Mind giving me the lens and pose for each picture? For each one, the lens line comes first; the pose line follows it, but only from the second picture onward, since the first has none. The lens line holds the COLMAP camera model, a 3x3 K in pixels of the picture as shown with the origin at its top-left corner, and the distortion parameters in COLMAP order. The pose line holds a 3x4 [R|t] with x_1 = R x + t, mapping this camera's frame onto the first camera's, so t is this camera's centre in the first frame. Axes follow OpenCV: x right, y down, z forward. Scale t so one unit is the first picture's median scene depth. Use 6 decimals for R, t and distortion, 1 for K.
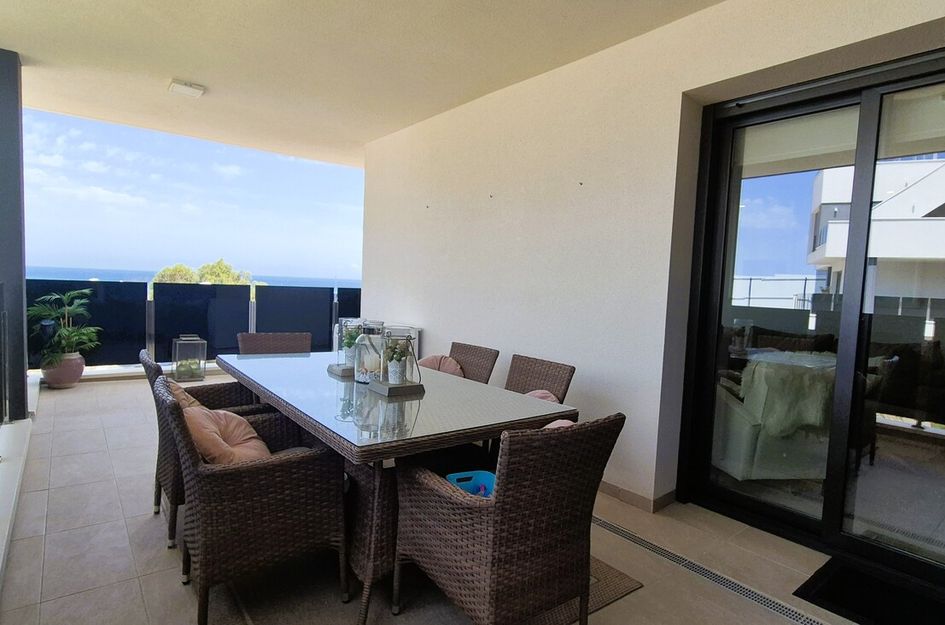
lens RADIAL K [[515.2, 0, 479.0], [0, 515.2, 315.8], [0, 0, 1]] dist [-0.002573, -0.001429]
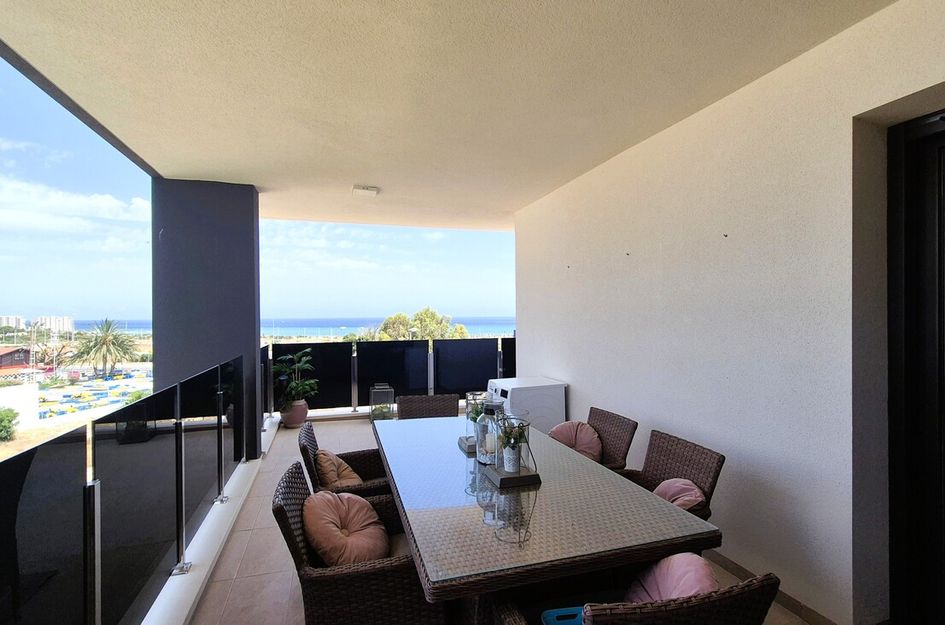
lens RADIAL K [[457.4, 0, 474.6], [0, 457.4, 316.0], [0, 0, 1]] dist [-0.000681, 0.001516]
pose [[0.934293, -0.048633, -0.353174, 0.051980], [0.022514, 0.996723, -0.077694, -0.053003], [0.355795, 0.064638, 0.932326, 0.090569]]
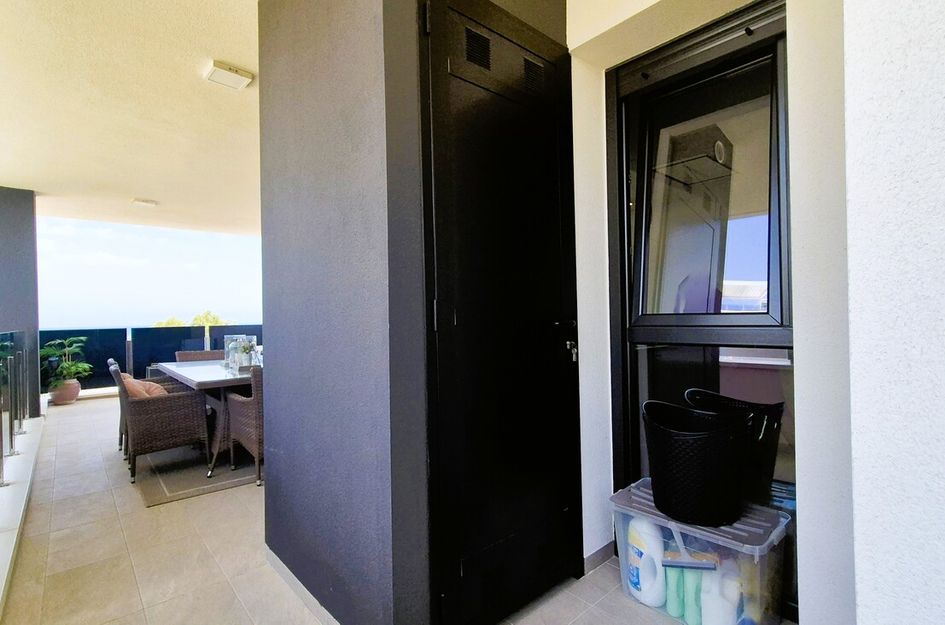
lens RADIAL K [[457.4, 0, 474.6], [0, 457.4, 316.0], [0, 0, 1]] dist [-0.000681, 0.001516]
pose [[0.996644, -0.062465, 0.052901, 0.367552], [0.065875, 0.995684, -0.065373, 0.070804], [-0.048590, 0.068638, 0.996458, -0.455593]]
